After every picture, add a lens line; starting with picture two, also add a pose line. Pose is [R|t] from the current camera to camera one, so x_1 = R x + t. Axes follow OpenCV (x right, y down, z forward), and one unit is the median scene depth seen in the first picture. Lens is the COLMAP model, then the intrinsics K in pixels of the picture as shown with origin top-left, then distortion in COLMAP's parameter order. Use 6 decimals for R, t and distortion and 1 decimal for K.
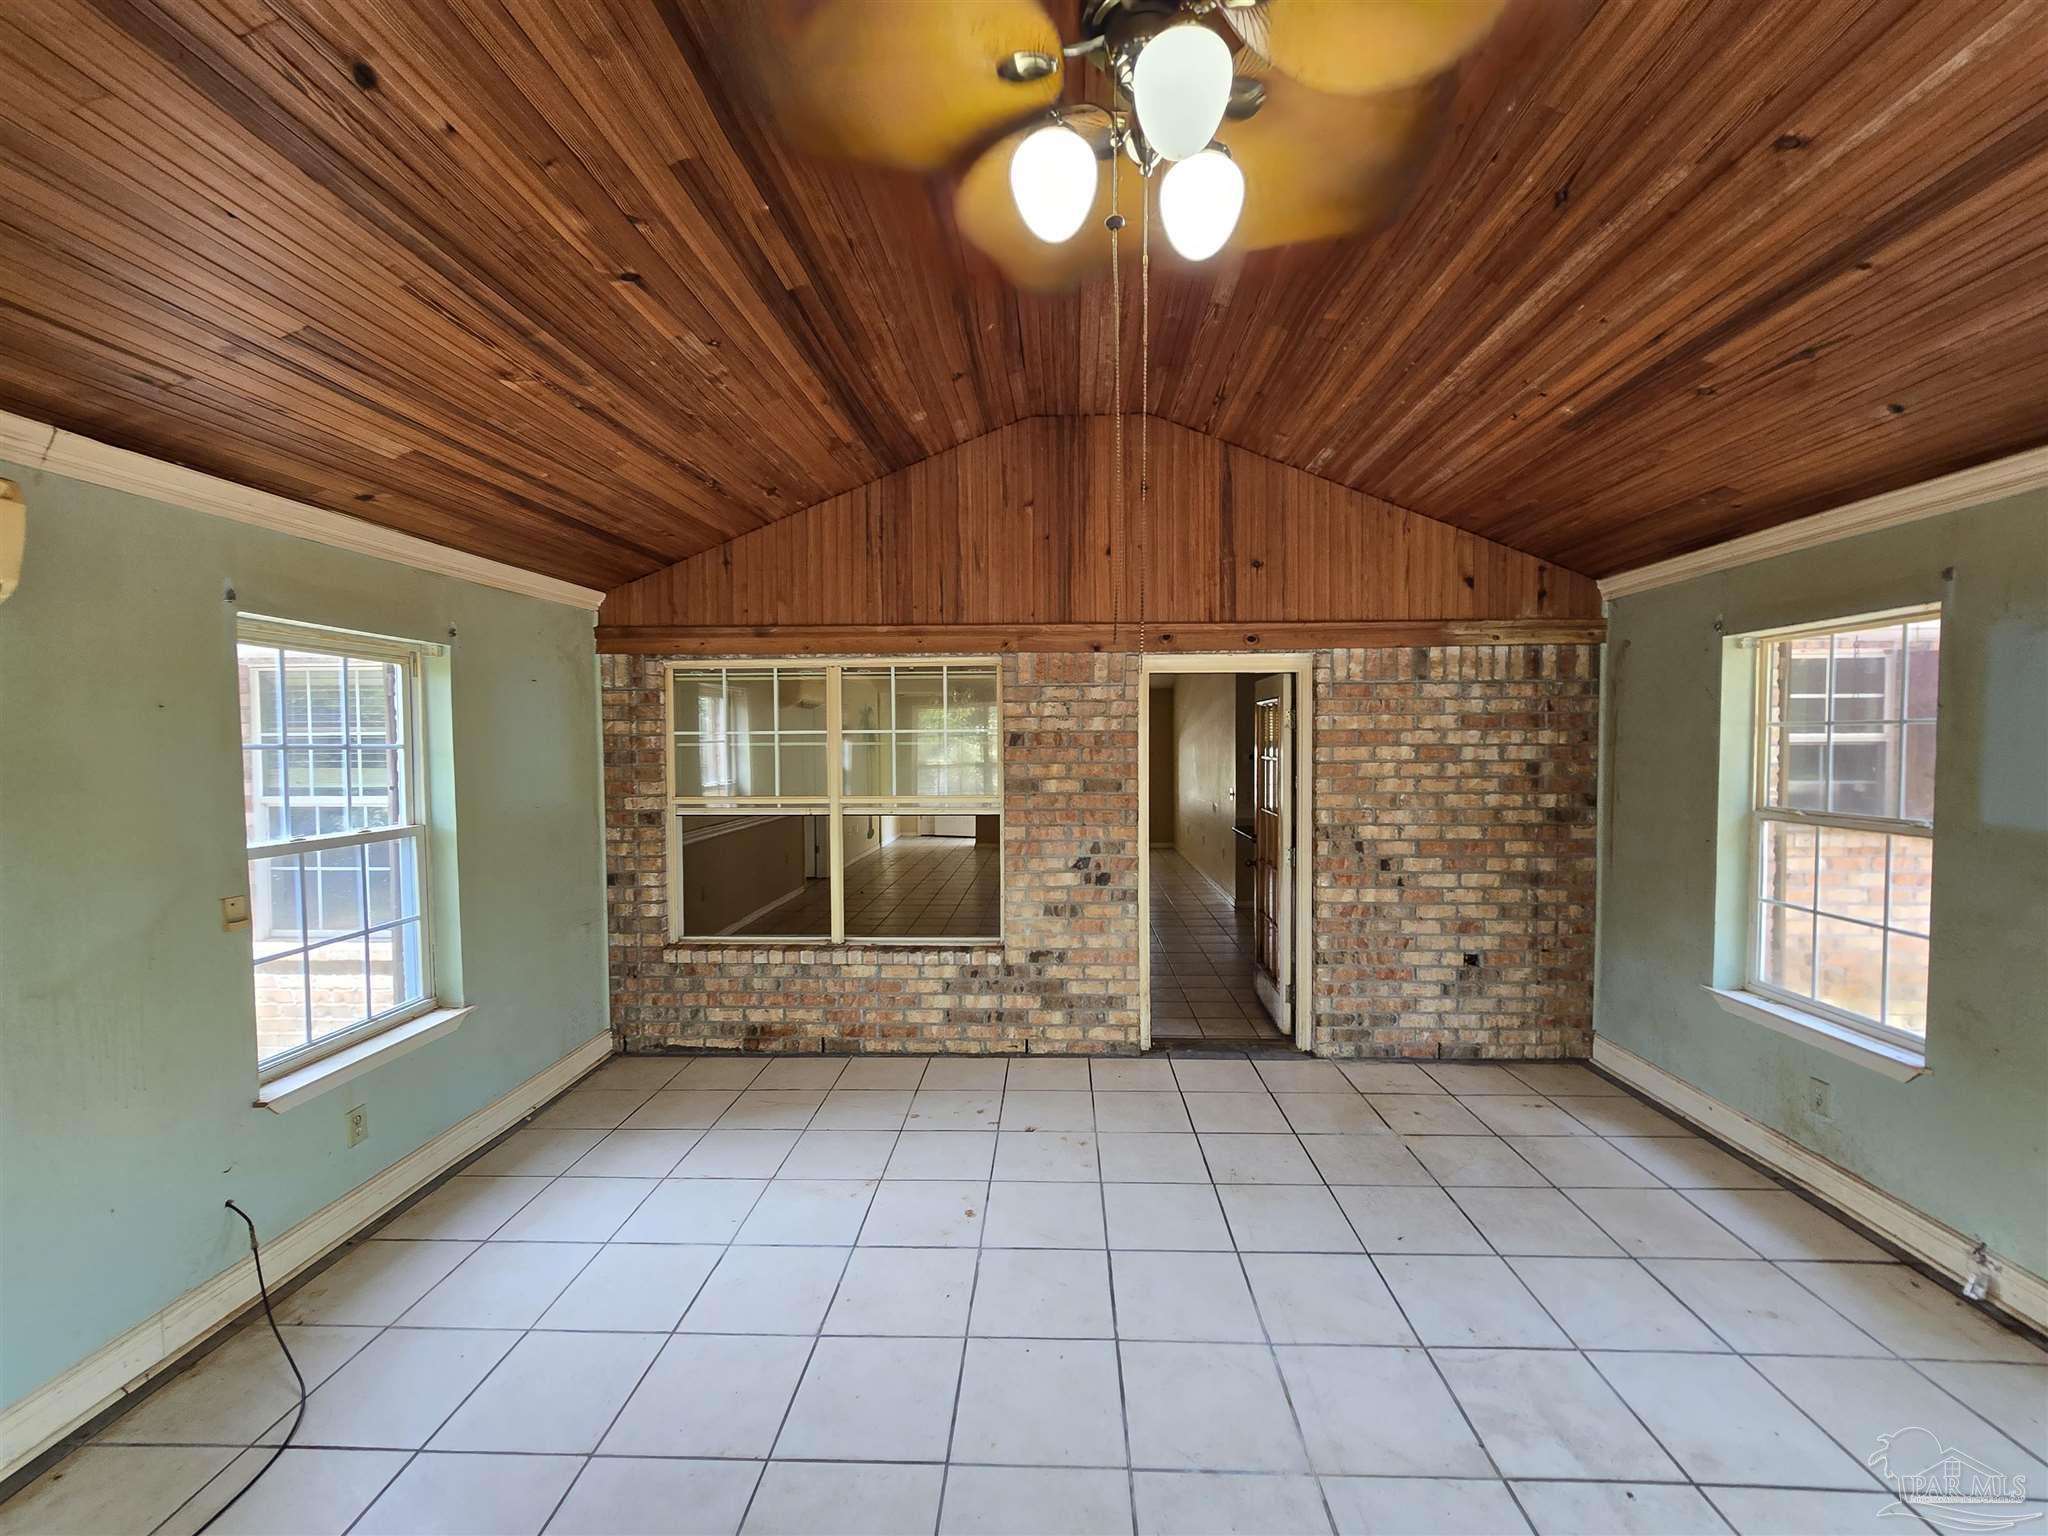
lens RADIAL K [[841.5, 0, 1035.5], [0, 841.5, 766.5], [0, 0, 1]] dist [-0.007103, 0.000159]
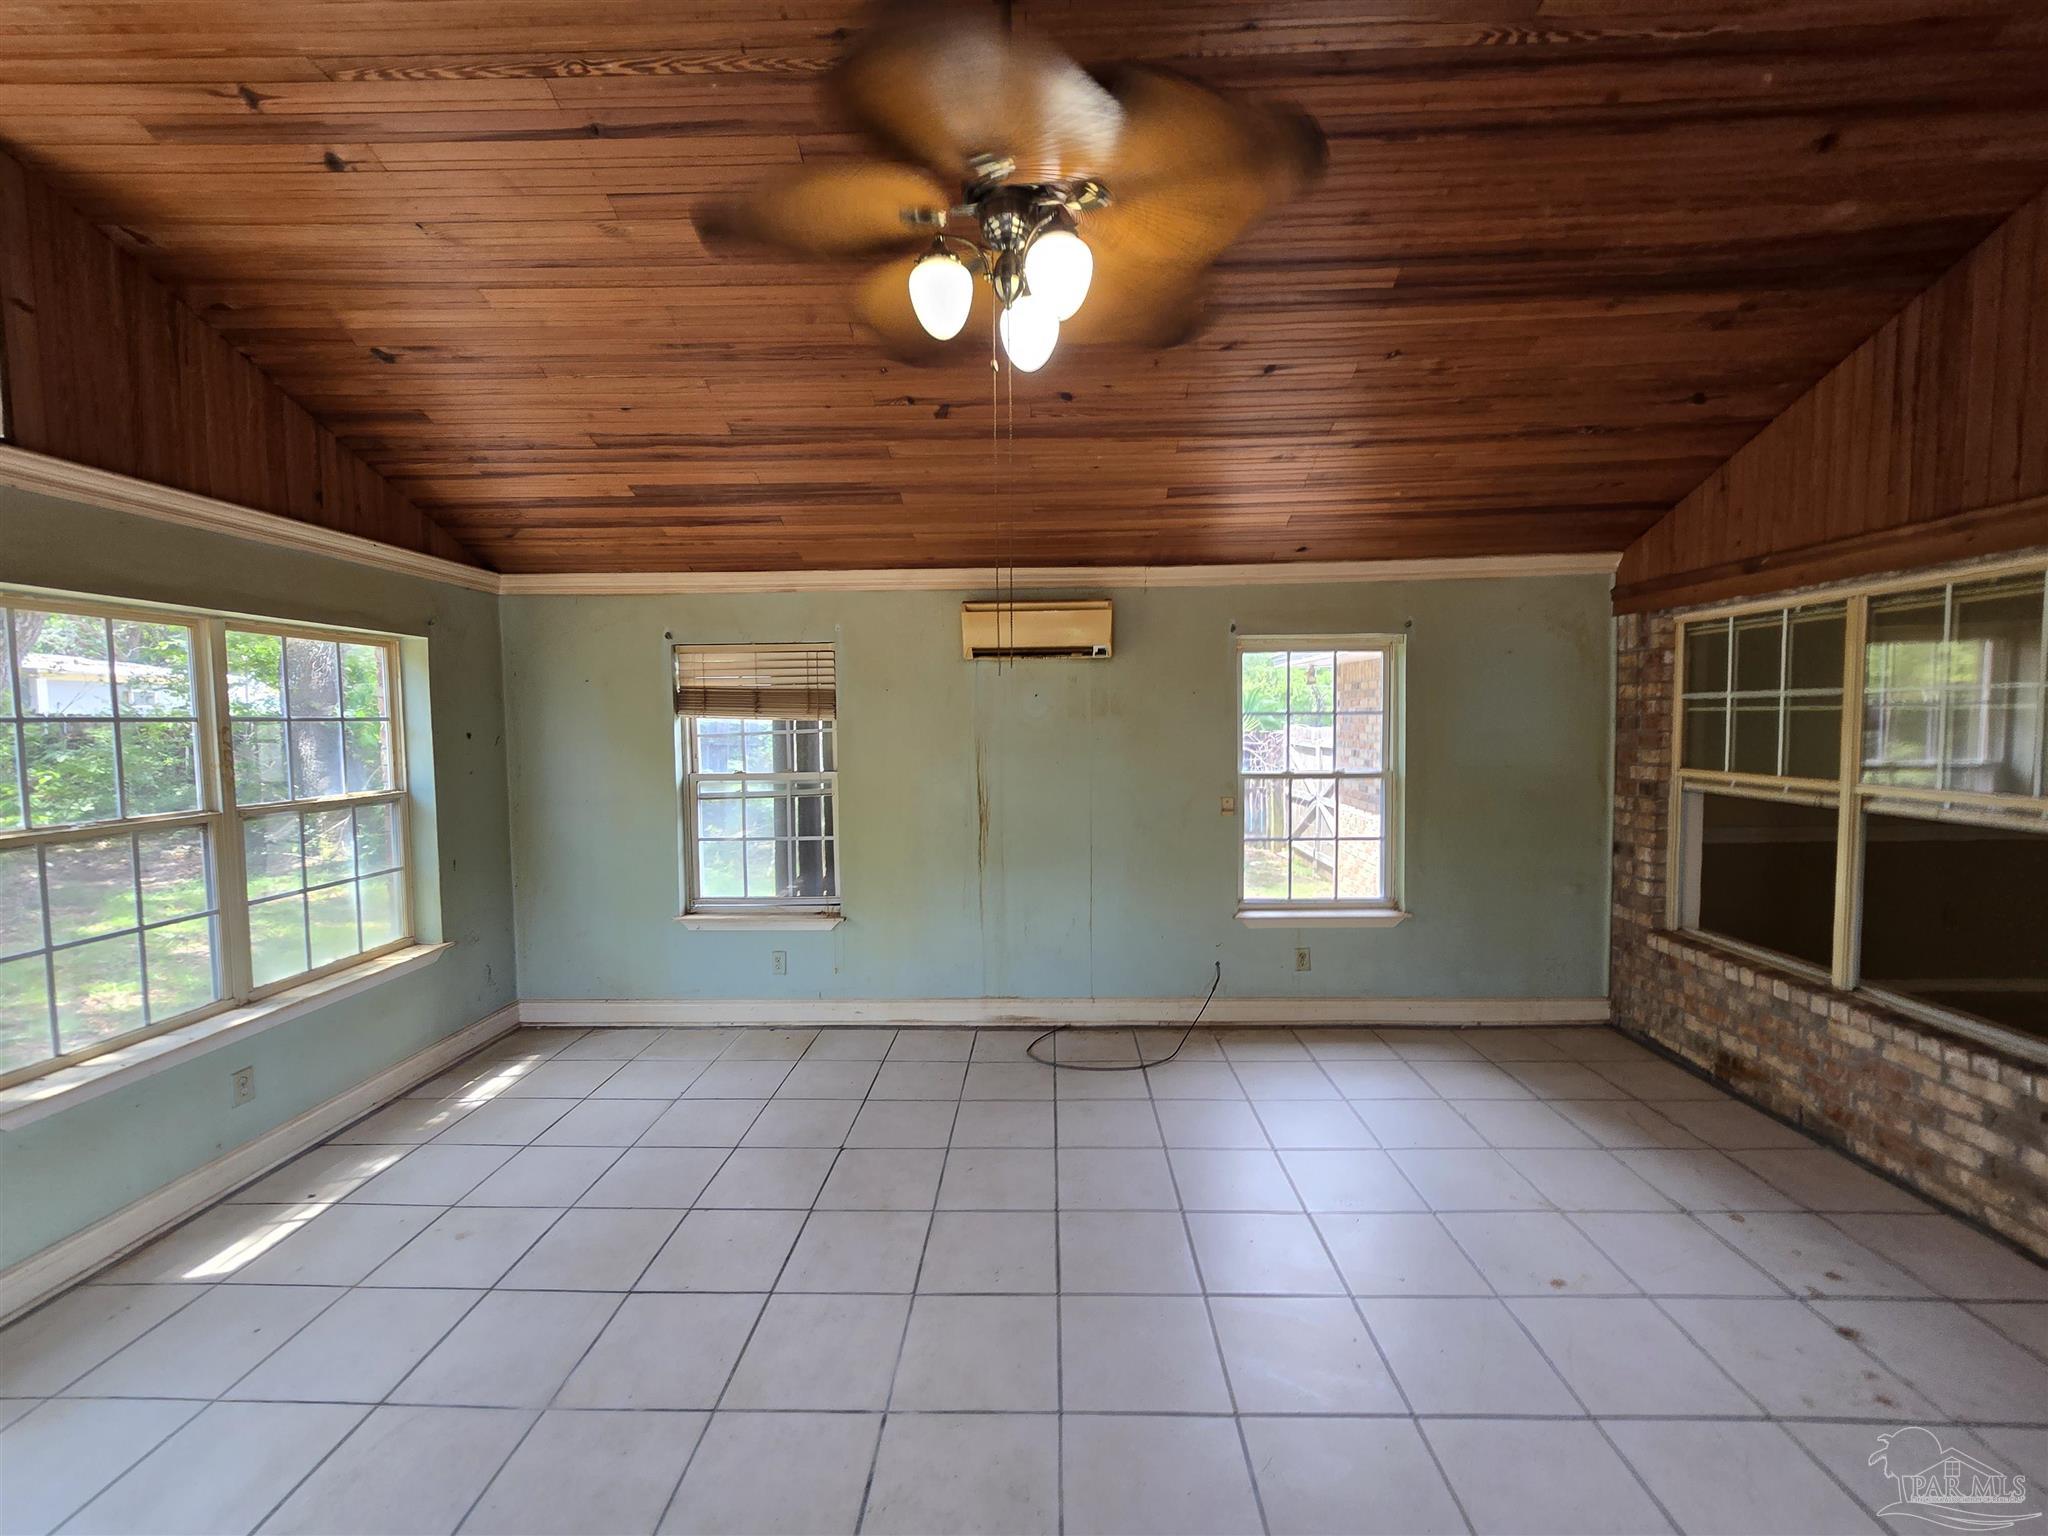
lens RADIAL K [[841.5, 0, 1025.7], [0, 841.5, 766.3], [0, 0, 1]] dist [-0.007103, 0.000159]
pose [[0.004045, 0.065016, -0.997876, 0.411875], [-0.015821, 0.997763, 0.064945, -0.011281], [0.999867, 0.015525, 0.005065, 0.277016]]
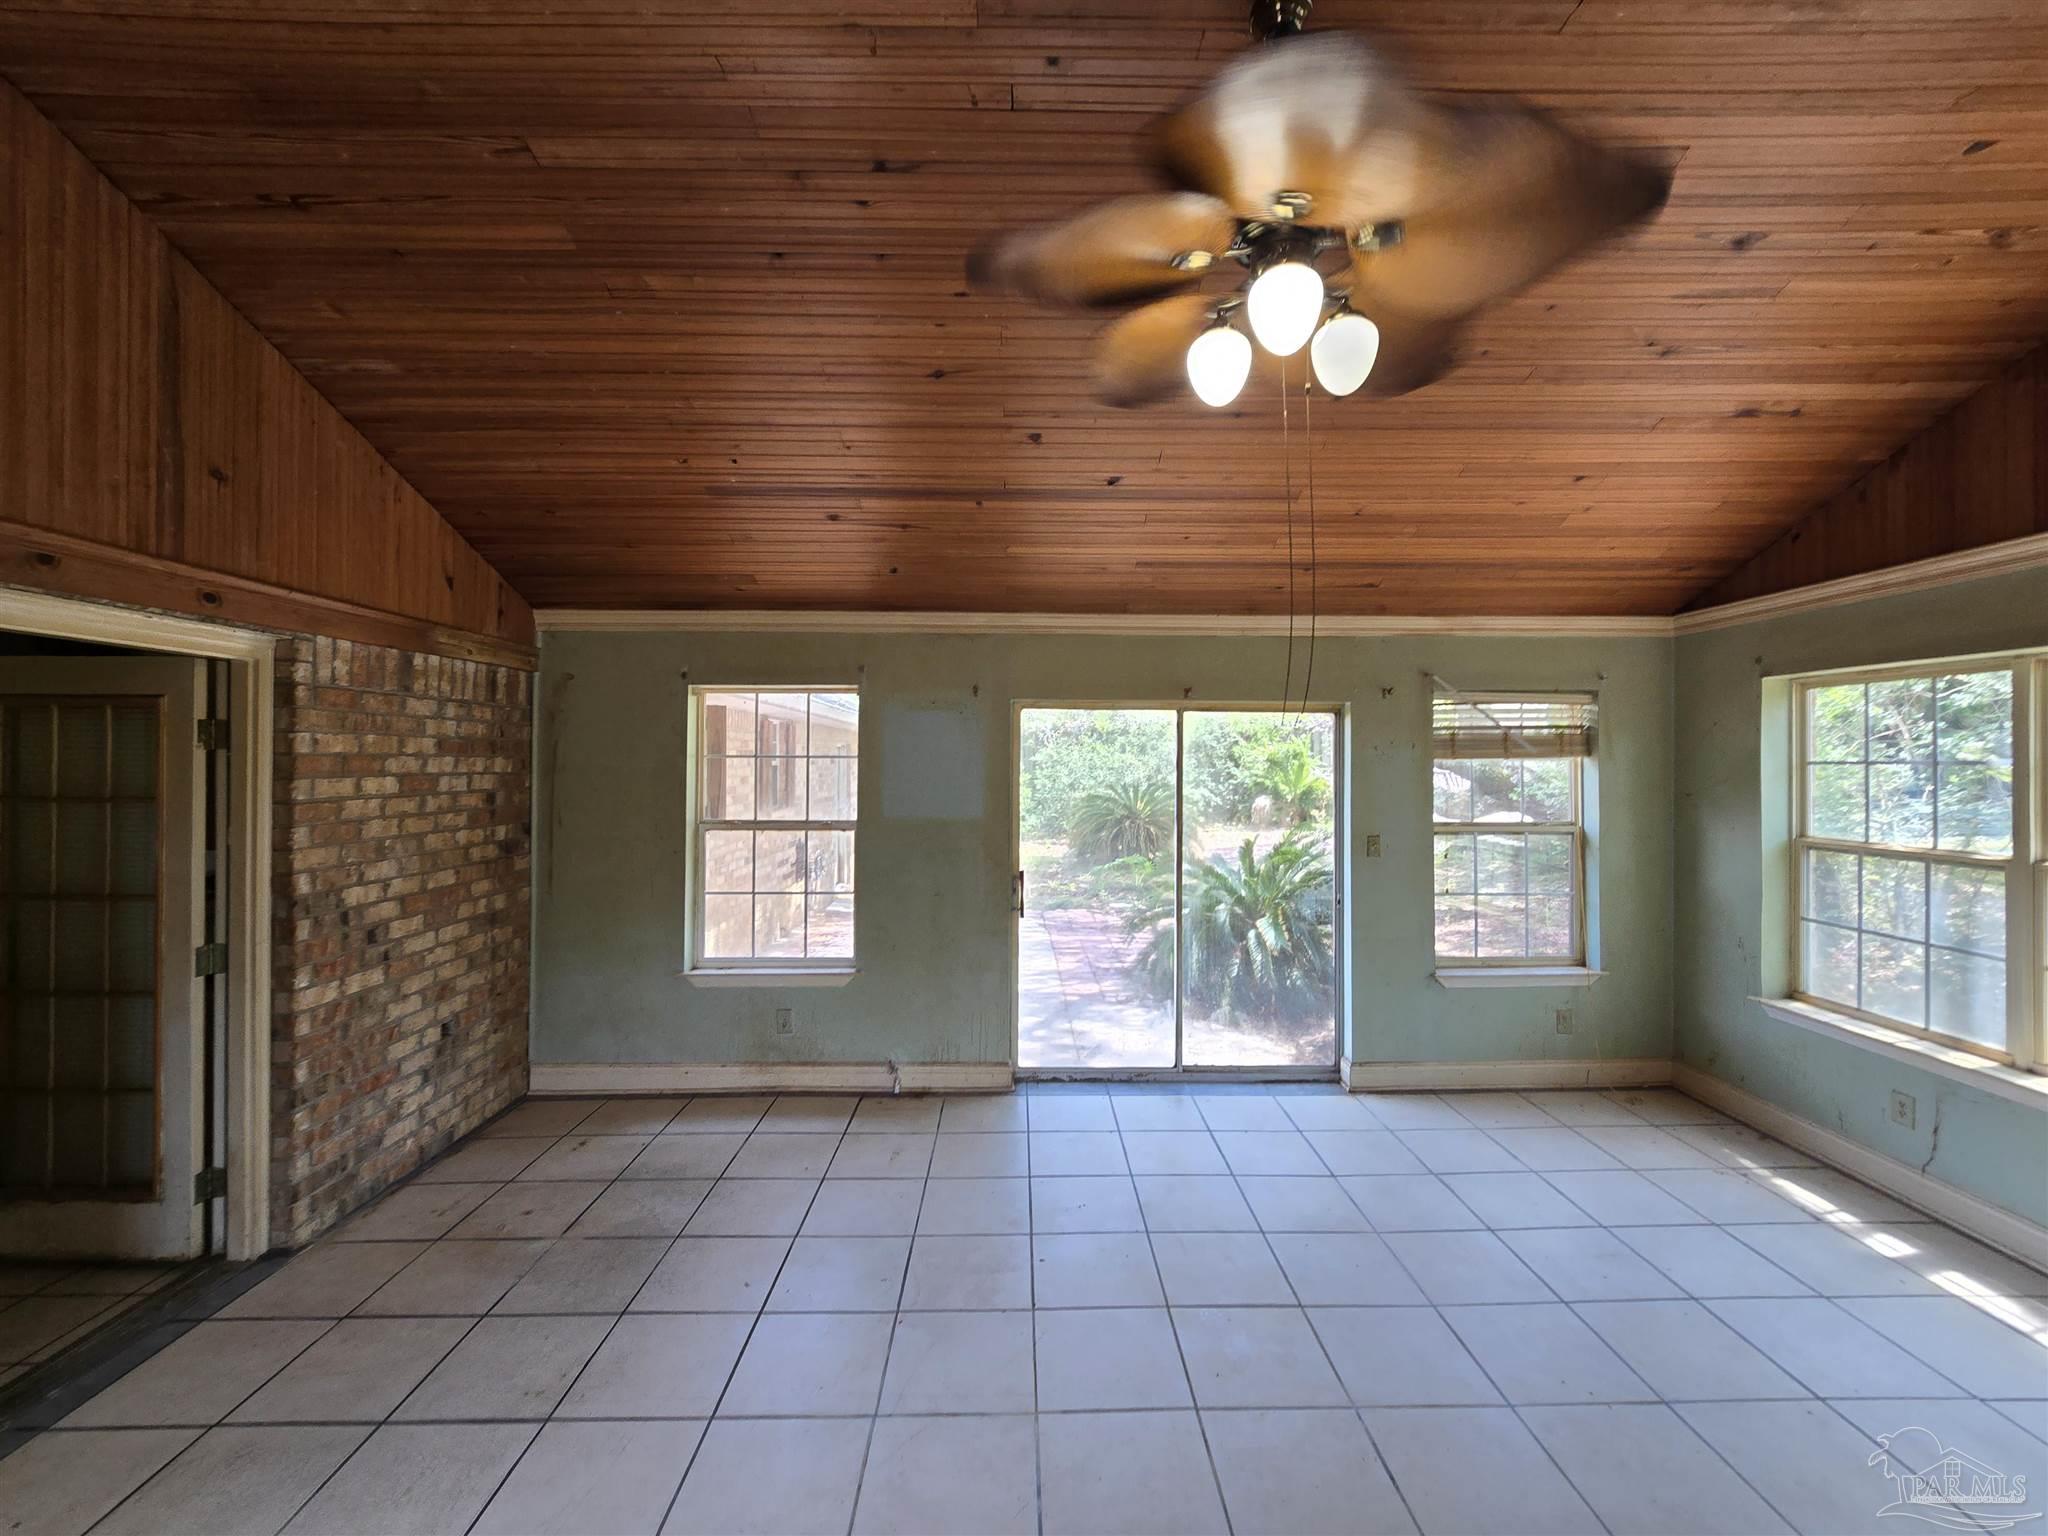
lens RADIAL K [[841.5, 0, 1033.2], [0, 841.5, 759.8], [0, 0, 1]] dist [-0.007103, 0.000159]
pose [[-0.057589, 0.007544, 0.998312, -0.407375], [0.027073, 0.999616, -0.005992, -0.021523], [-0.997973, 0.026682, -0.057771, 0.519500]]
